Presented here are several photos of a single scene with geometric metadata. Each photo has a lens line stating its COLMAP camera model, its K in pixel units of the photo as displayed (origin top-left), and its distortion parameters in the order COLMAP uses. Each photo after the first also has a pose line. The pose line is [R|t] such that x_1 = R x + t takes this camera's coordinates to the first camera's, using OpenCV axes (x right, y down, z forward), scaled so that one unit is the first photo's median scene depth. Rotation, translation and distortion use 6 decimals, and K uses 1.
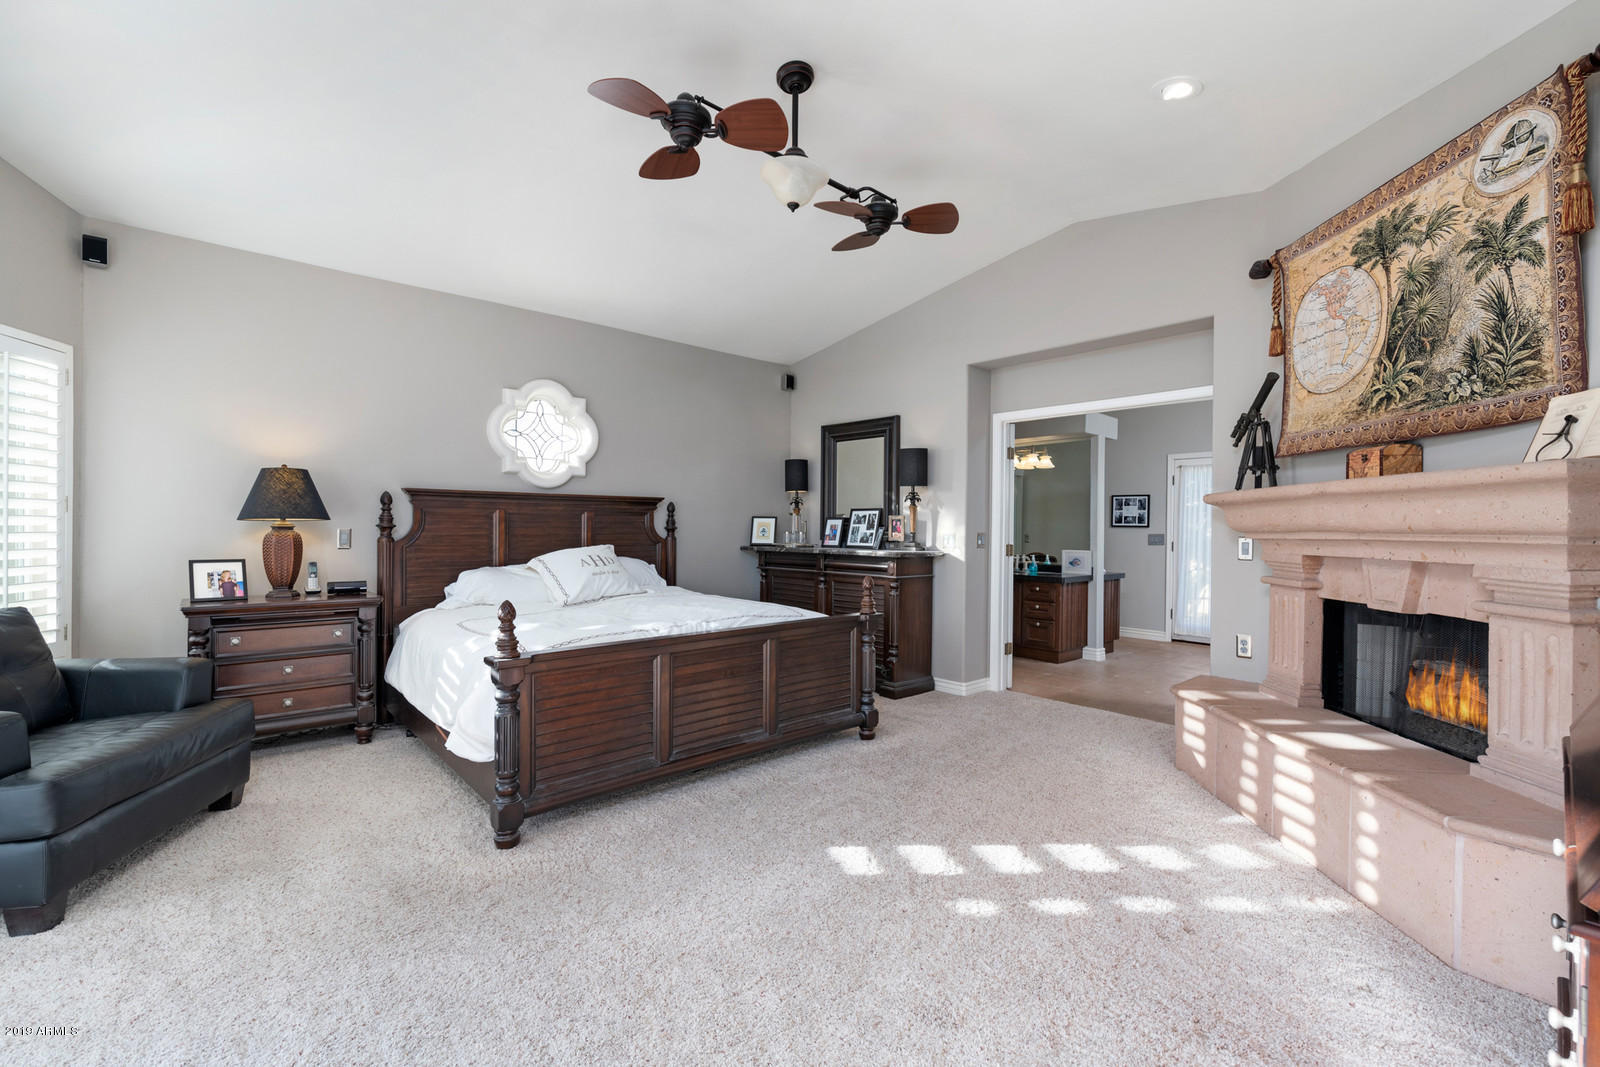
lens RADIAL K [[678.9, 0, 802.4], [0, 678.9, 531.5], [0, 0, 1]] dist [0.000594, 0.000053]
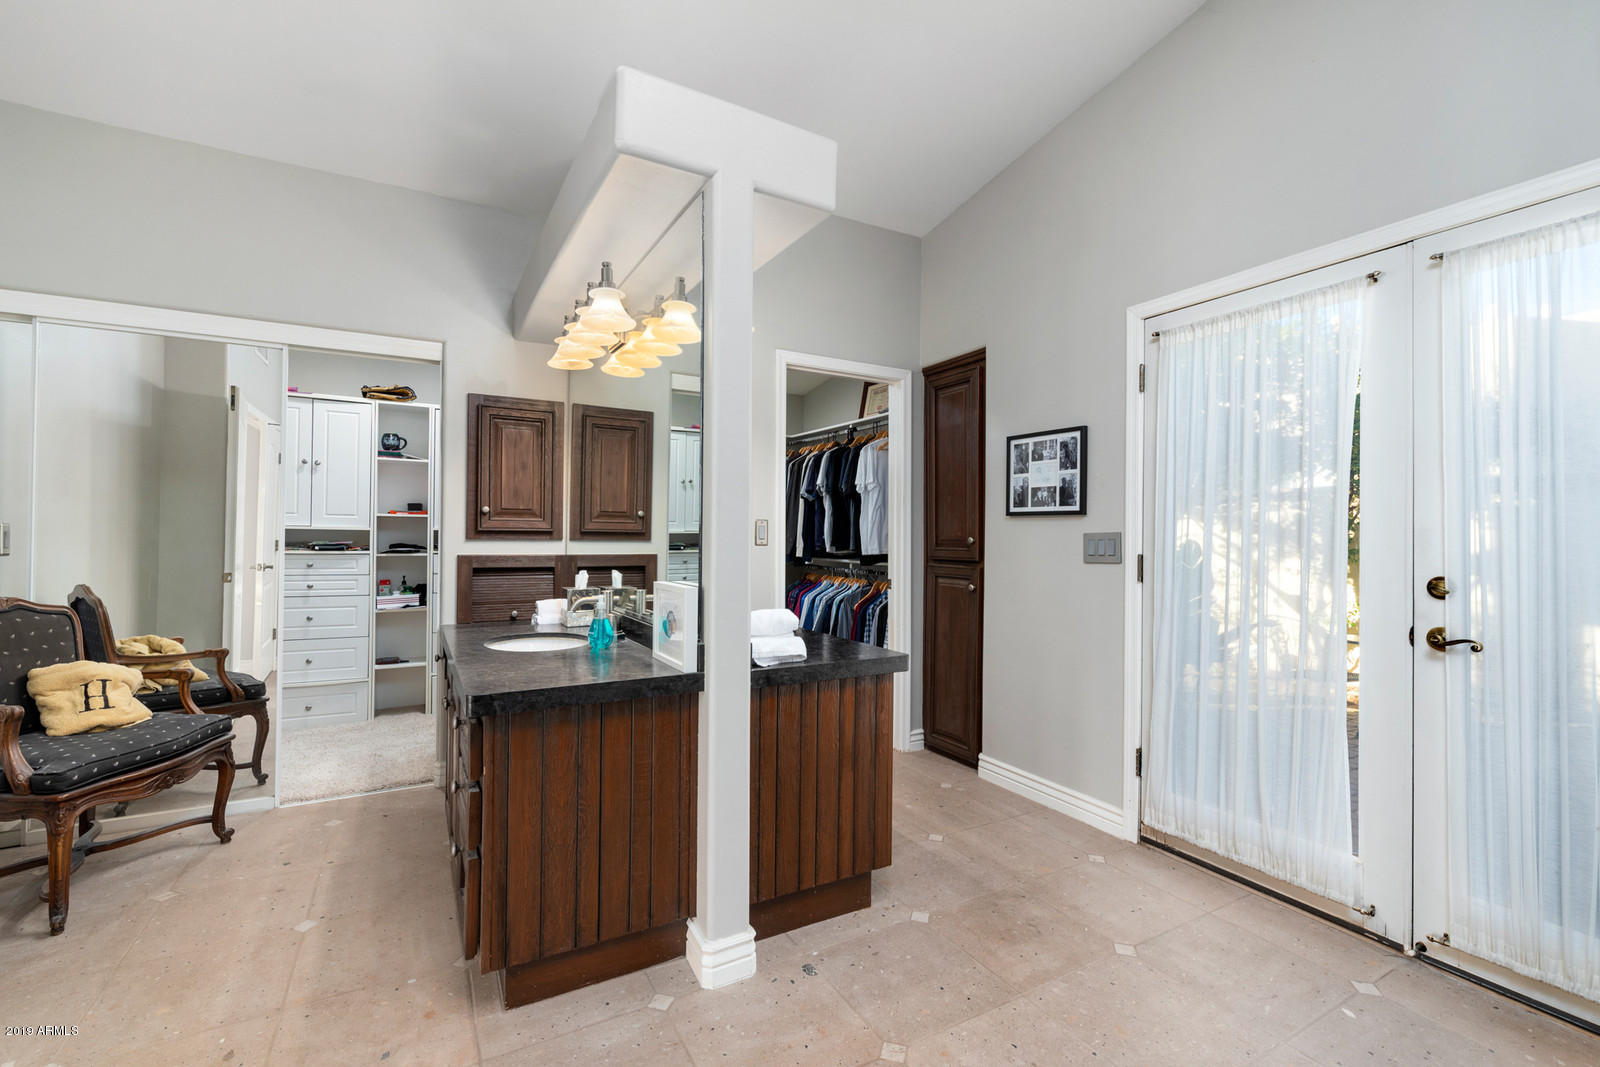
lens RADIAL K [[678.9, 0, 798.6], [0, 678.9, 529.5], [0, 0, 1]] dist [0.000594, 0.000053]
pose [[0.976876, -0.005635, -0.213733, 0.434304], [0.002651, 0.999895, -0.014243, 0.006625], [0.213791, 0.013347, 0.976788, 0.602458]]
